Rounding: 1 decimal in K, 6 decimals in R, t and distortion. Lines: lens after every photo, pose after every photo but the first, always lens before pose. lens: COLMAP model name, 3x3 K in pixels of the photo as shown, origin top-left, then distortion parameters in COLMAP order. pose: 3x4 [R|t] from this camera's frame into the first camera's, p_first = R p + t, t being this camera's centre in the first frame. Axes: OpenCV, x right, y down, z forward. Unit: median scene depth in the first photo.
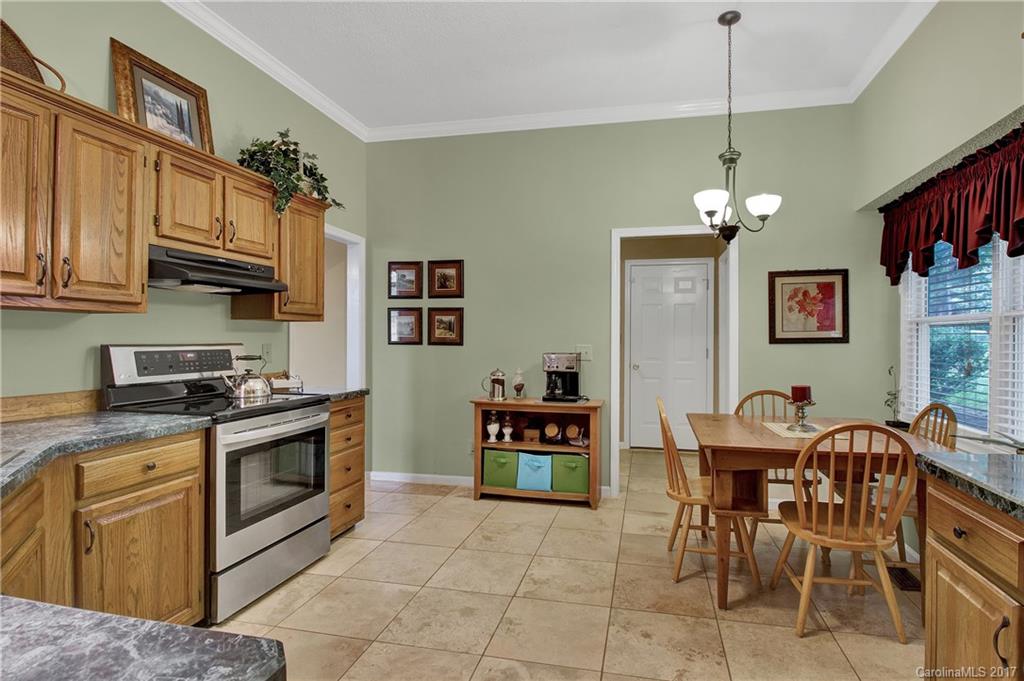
lens RADIAL K [[495.7, 0, 515.4], [0, 495.7, 338.7], [0, 0, 1]] dist [-0.004945, -0.006161]
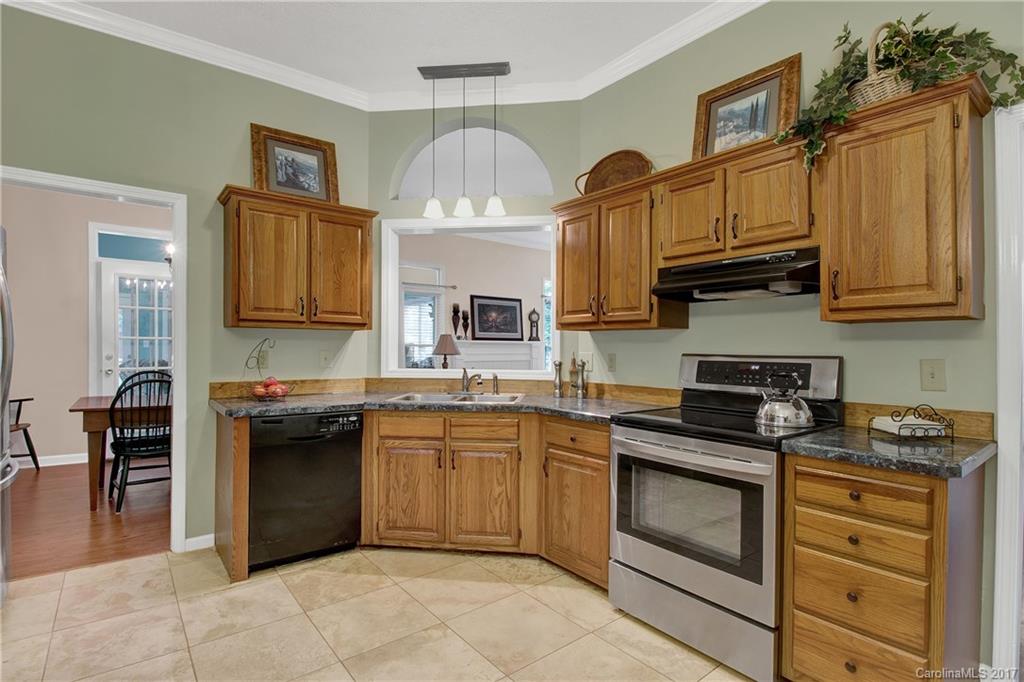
lens RADIAL K [[495.7, 0, 509.3], [0, 495.7, 343.4], [0, 0, 1]] dist [-0.004945, -0.006161]
pose [[-0.585377, -0.018824, -0.810543, 0.374877], [-0.013772, 0.999817, -0.013273, 0.007592], [0.810644, 0.003393, -0.585529, 1.239784]]
